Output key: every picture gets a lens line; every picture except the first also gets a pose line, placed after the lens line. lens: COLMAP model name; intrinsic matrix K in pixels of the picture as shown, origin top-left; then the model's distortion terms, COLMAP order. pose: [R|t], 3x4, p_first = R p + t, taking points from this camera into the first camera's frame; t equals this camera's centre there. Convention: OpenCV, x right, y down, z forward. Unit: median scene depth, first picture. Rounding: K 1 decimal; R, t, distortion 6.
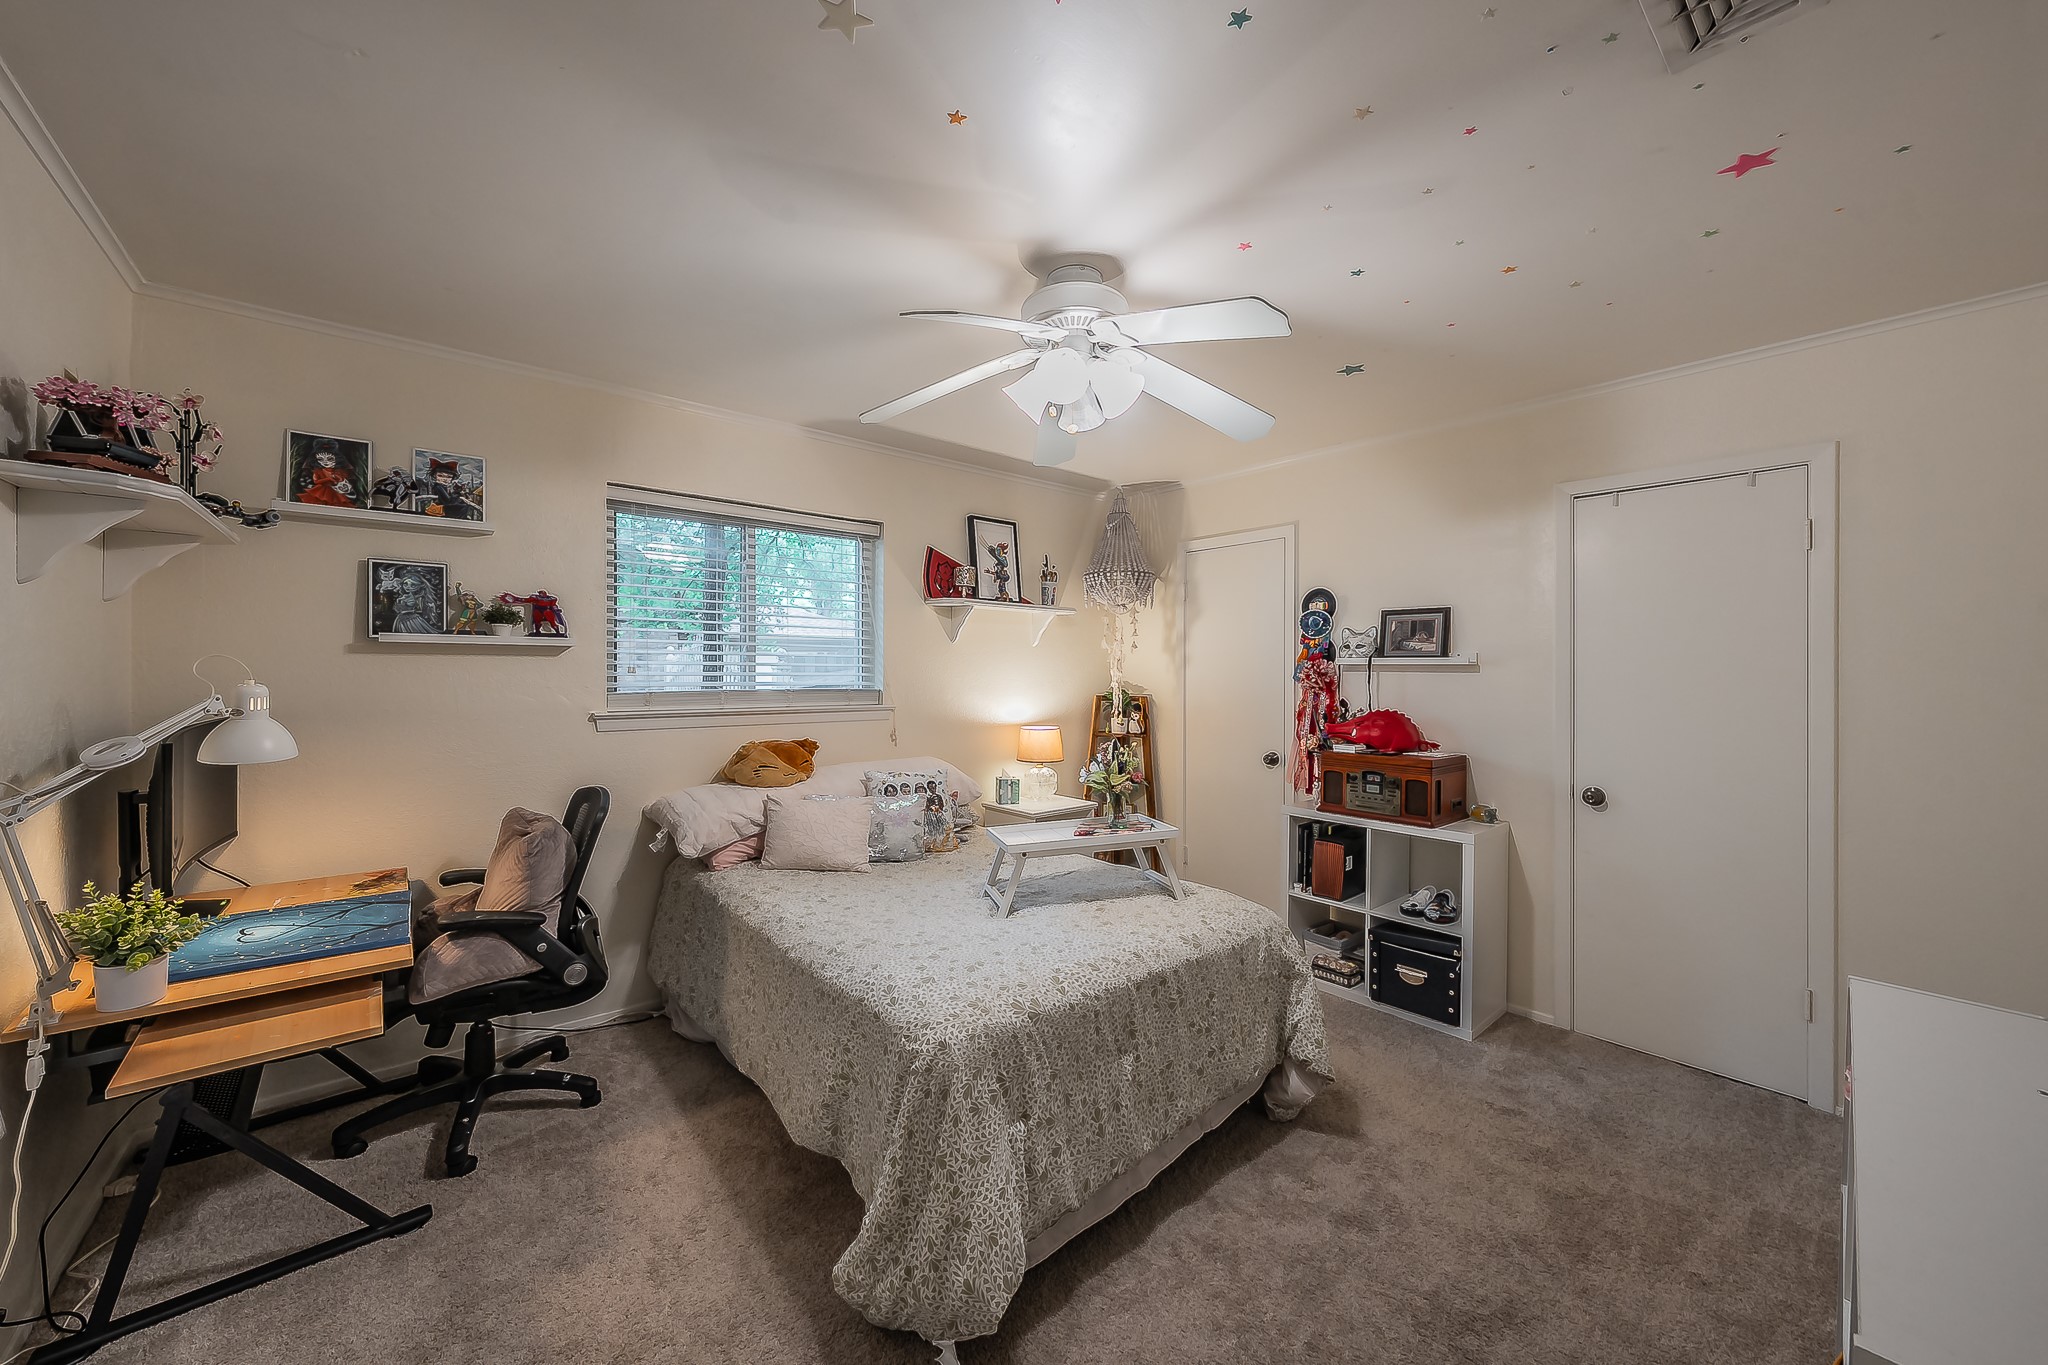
lens RADIAL K [[744.9, 0, 1022.1], [0, 744.9, 676.7], [0, 0, 1]] dist [0.001277, -0.000054]
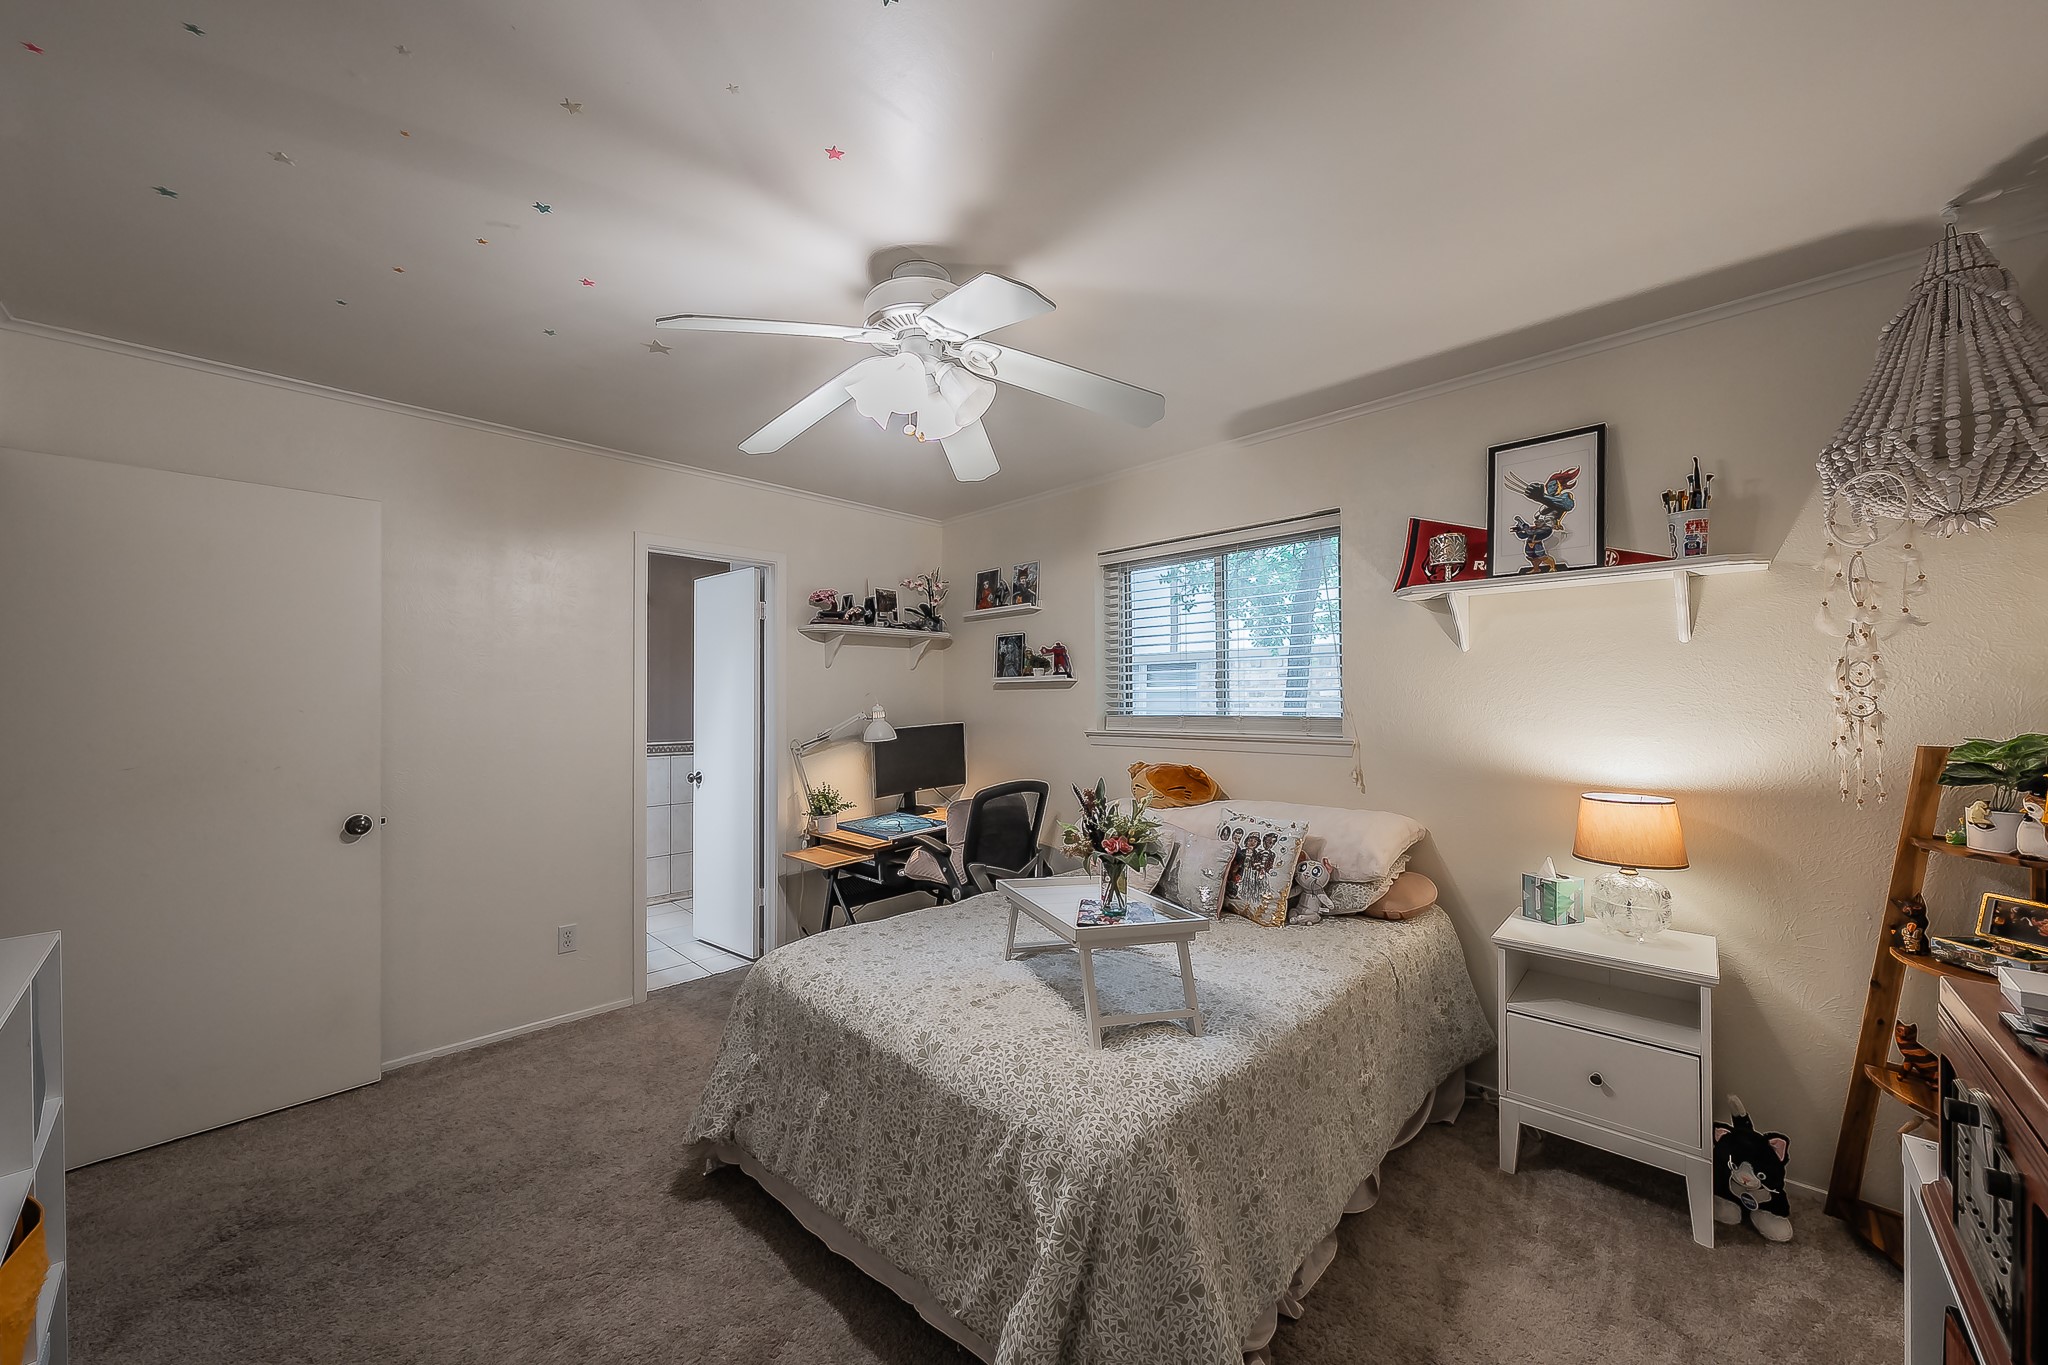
lens RADIAL K [[744.9, 0, 1026.0], [0, 744.9, 700.0], [0, 0, 1]] dist [0.001277, -0.000054]
pose [[0.098079, -0.007172, -0.995153, 0.883284], [0.000747, 0.999974, -0.007133, 0.005670], [0.995178, -0.000044, 0.098082, 0.907910]]
